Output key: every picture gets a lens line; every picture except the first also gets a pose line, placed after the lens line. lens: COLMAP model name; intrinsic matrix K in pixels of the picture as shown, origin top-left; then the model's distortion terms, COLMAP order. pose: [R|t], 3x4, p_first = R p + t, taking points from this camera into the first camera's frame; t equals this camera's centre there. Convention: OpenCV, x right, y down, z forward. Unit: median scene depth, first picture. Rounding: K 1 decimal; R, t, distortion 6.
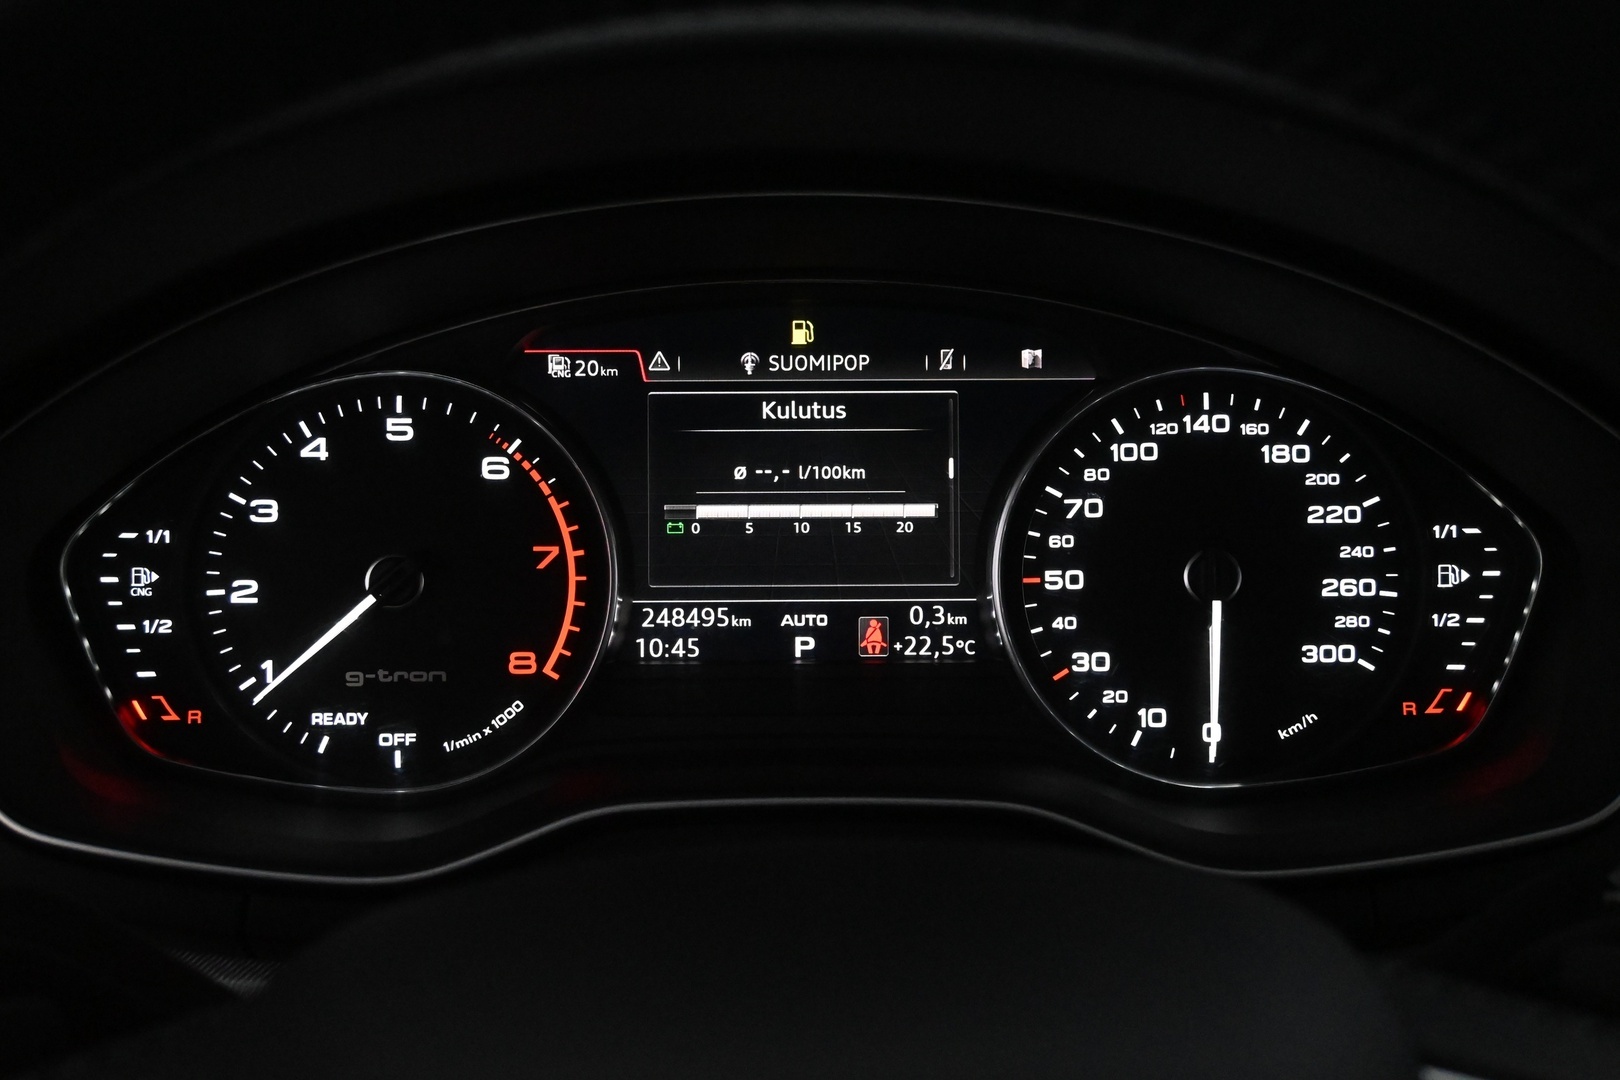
lens RADIAL K [[1673.4, 0, 811.1], [0, 1673.4, 543.2], [0, 0, 1]] dist [-0.010165, 0.000000]
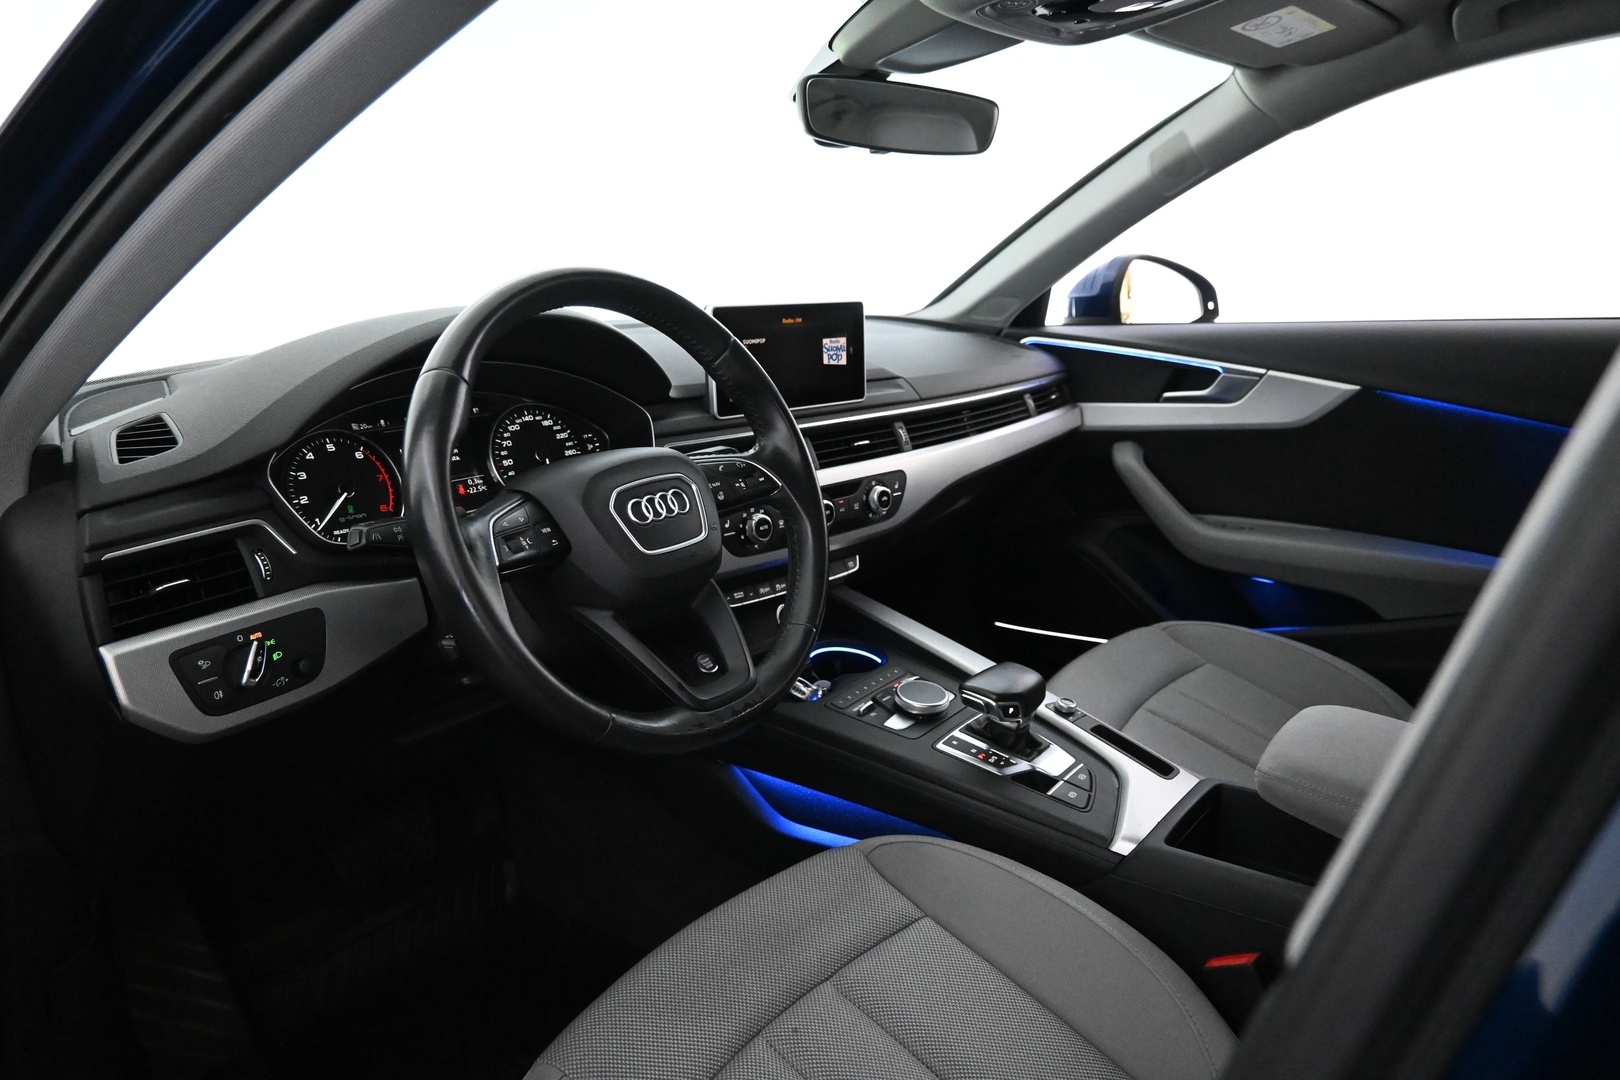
lens RADIAL K [[1095.0, 0, 812.0], [0, 1095.0, 541.5], [0, 0, 1]] dist [-0.001989, 0.001414]
pose [[0.638137, -0.202191, 0.742900, -1.299303], [0.285570, 0.958233, 0.015498, 0.354679], [-0.715004, 0.202260, 0.669223, -1.126341]]
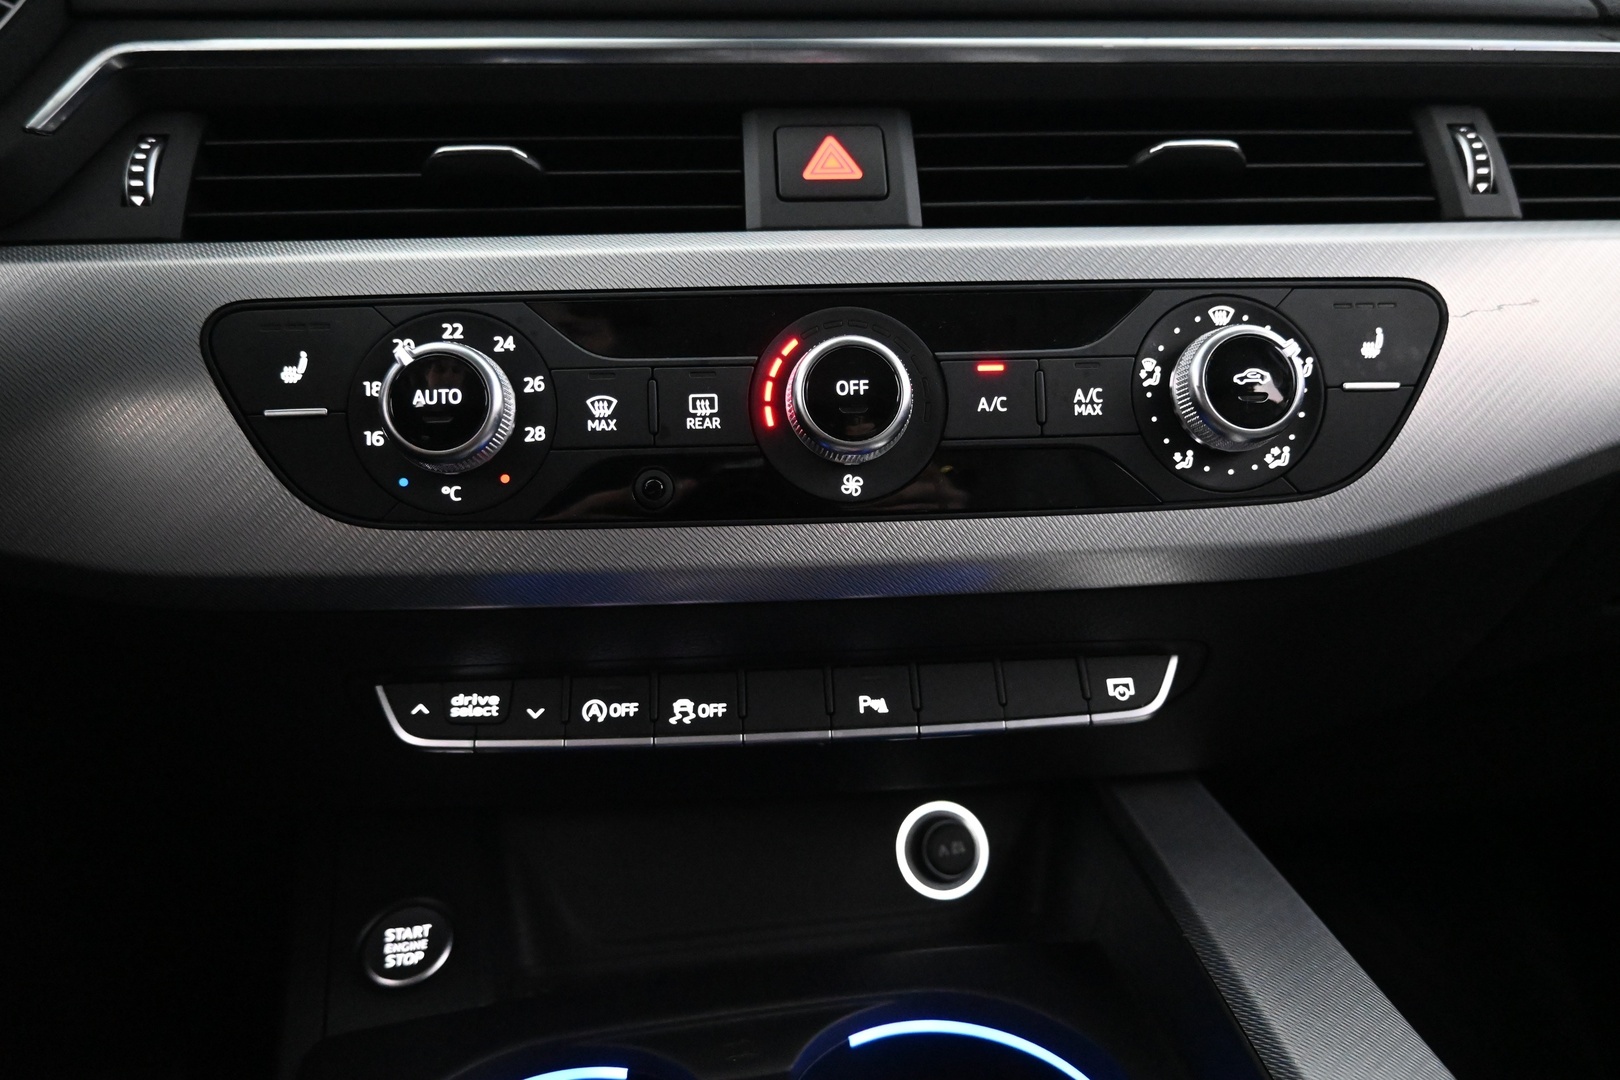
lens RADIAL K [[1095.0, 0, 807.2], [0, 1095.0, 532.5], [0, 0, 1]] dist [-0.001989, 0.001414]
pose [[0.986490, -0.039520, 0.158985, 0.787780], [0.080332, 0.962475, -0.259207, 0.571651], [-0.142775, 0.268477, 0.952647, 0.227321]]
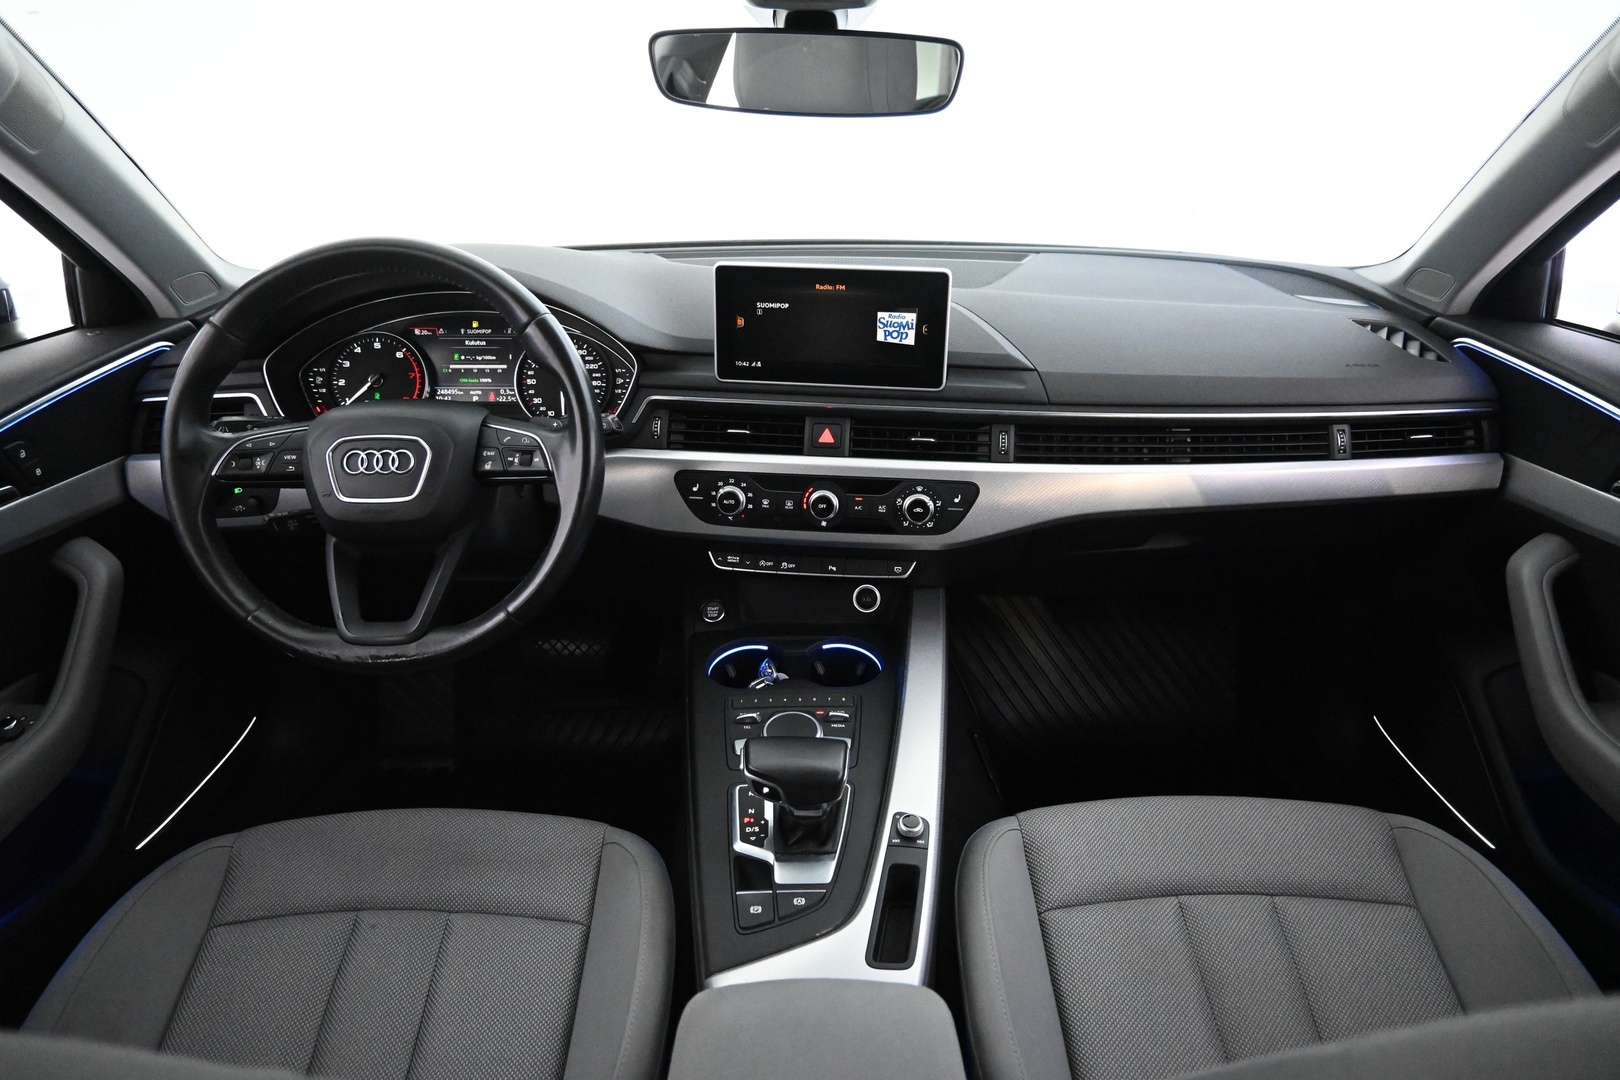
lens RADIAL K [[1095.0, 0, 809.6], [0, 1095.0, 536.6], [0, 0, 1]] dist [-0.001989, 0.001414]
pose [[0.999900, 0.007049, -0.012228, 0.914710], [-0.006515, 0.999046, 0.043190, 0.297345], [0.012521, -0.043106, 0.998992, -1.849219]]
